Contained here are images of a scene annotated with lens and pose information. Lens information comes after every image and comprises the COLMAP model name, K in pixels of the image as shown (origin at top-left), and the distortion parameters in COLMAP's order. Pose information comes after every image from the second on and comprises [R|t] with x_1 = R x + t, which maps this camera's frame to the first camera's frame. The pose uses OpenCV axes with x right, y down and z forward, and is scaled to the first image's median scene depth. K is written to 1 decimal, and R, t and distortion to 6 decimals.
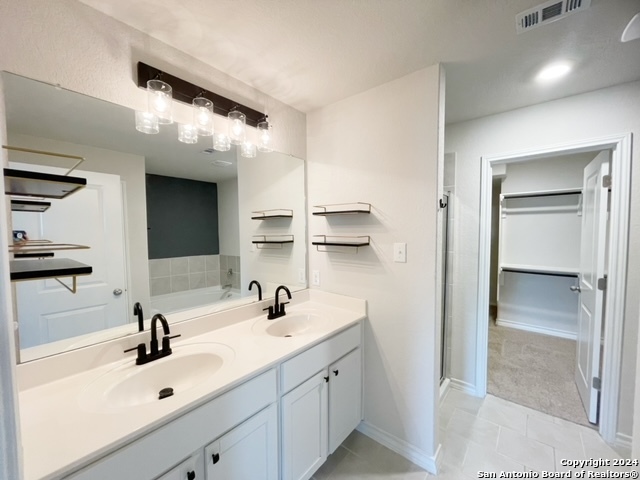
lens RADIAL K [[259.0, 0, 319.4], [0, 259.0, 243.1], [0, 0, 1]] dist [-0.002025, -0.000250]
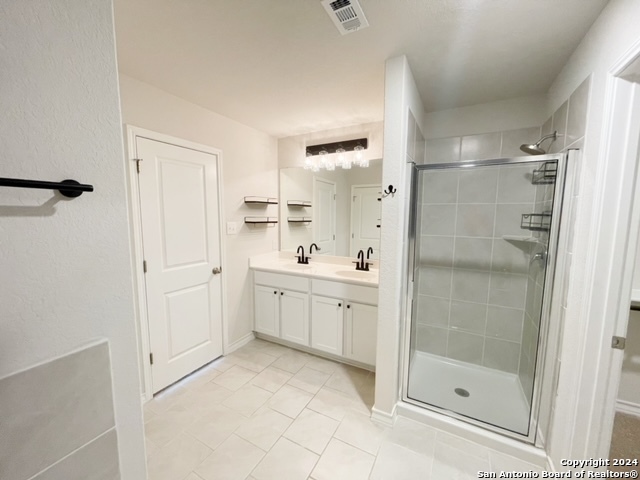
lens RADIAL K [[259.0, 0, 319.4], [0, 259.0, 243.1], [0, 0, 1]] dist [-0.002025, -0.000250]
pose [[0.185661, 0.110112, -0.976425, 0.995924], [-0.053175, 0.993371, 0.101913, -0.015793], [0.981174, 0.033000, 0.190286, 0.350187]]
